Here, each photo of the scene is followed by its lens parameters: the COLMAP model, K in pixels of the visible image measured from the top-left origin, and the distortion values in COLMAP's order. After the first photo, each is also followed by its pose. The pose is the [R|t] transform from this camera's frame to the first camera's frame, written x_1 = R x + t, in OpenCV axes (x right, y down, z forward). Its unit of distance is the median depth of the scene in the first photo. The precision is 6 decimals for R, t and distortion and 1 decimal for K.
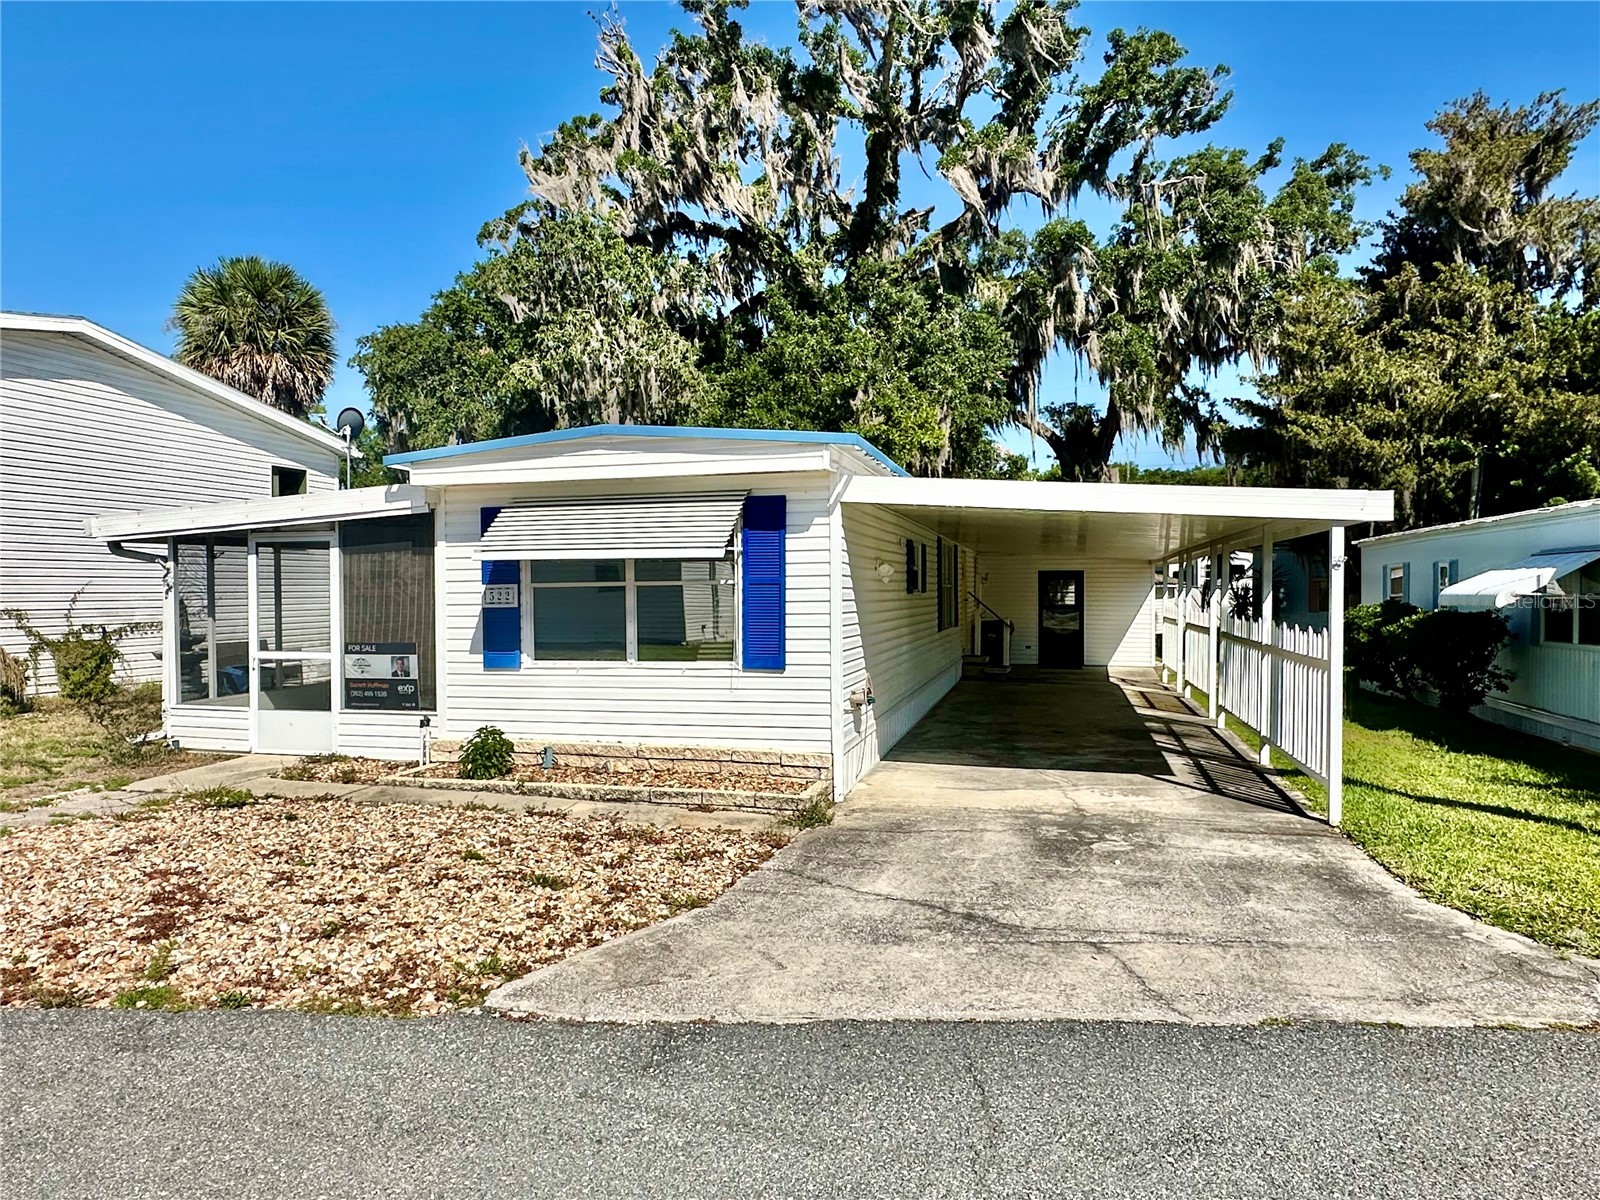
lens RADIAL K [[994.6, 0, 800.0], [0, 994.6, 600.0], [0, 0, 1]] dist [-0.009328, 0.006145]
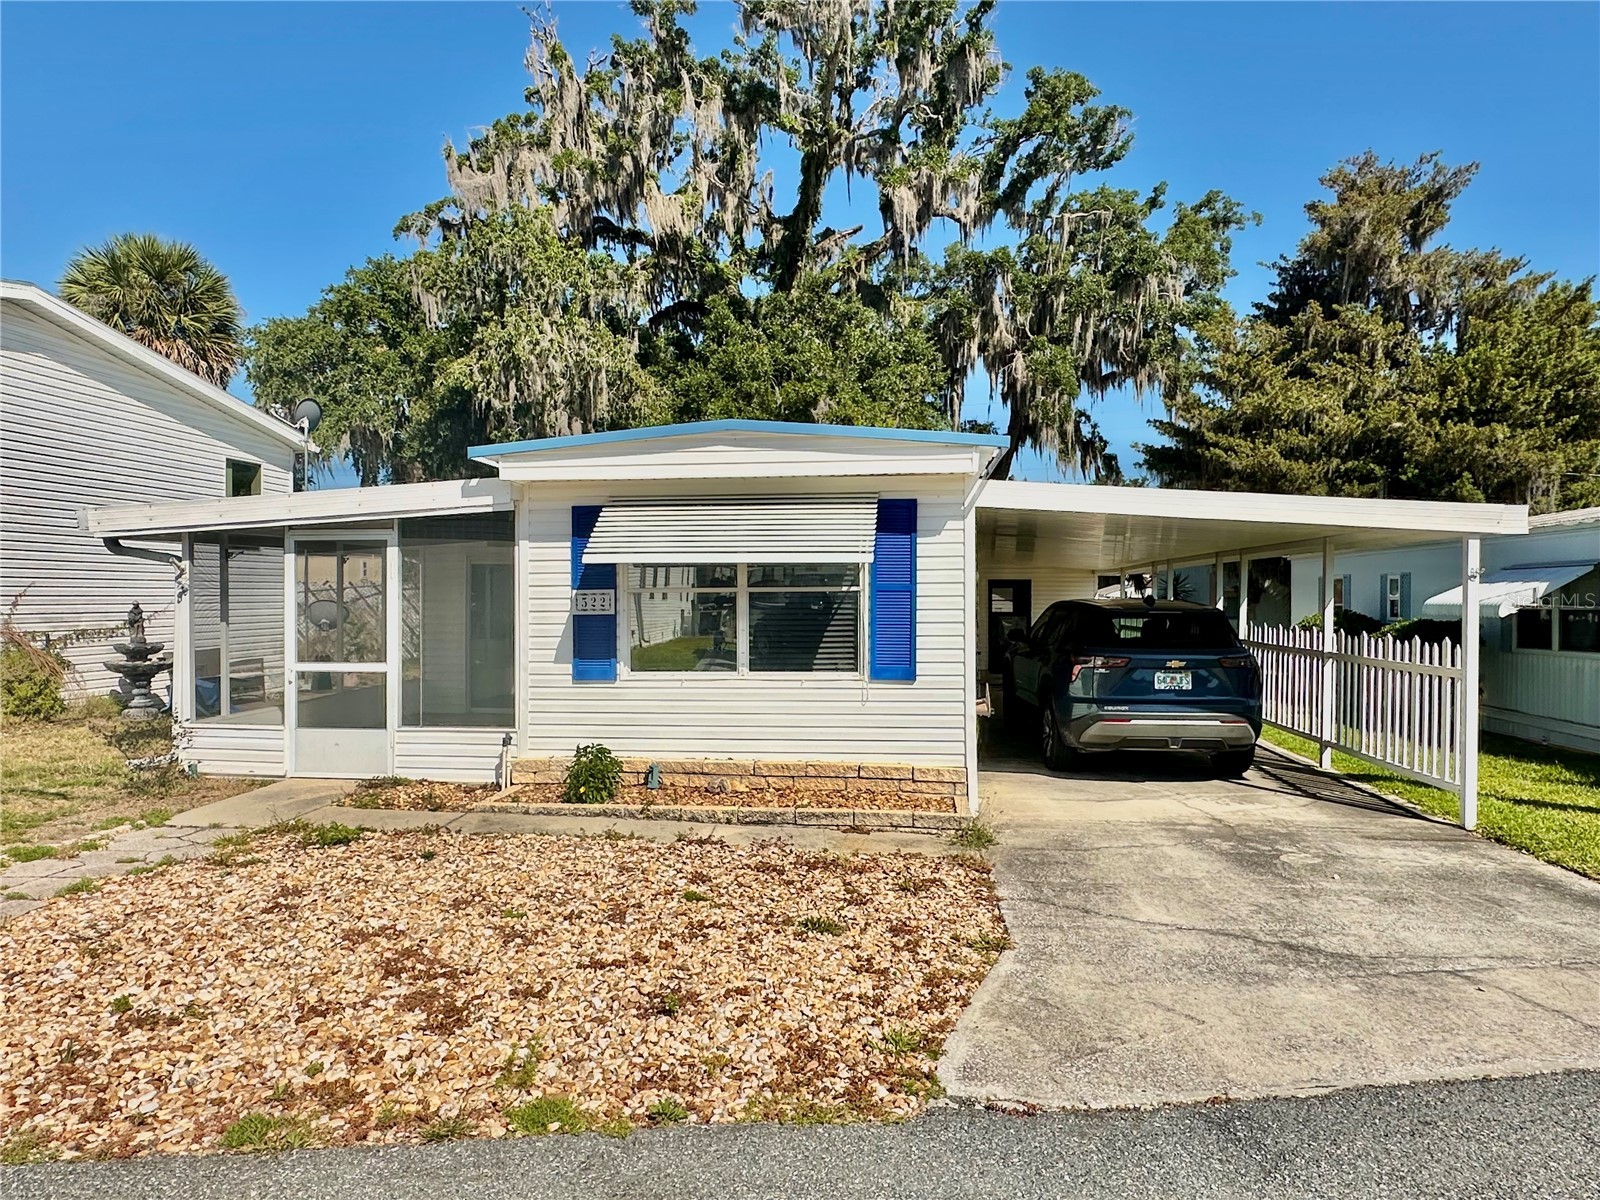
lens RADIAL K [[960.7, 0, 800.0], [0, 960.7, 600.0], [0, 0, 1]] dist [-0.005470, 0.000777]
pose [[0.990392, 0.005609, 0.138172, -0.164800], [-0.004685, 0.999964, -0.007012, -0.000488], [-0.138207, 0.006298, 0.990383, 0.063973]]
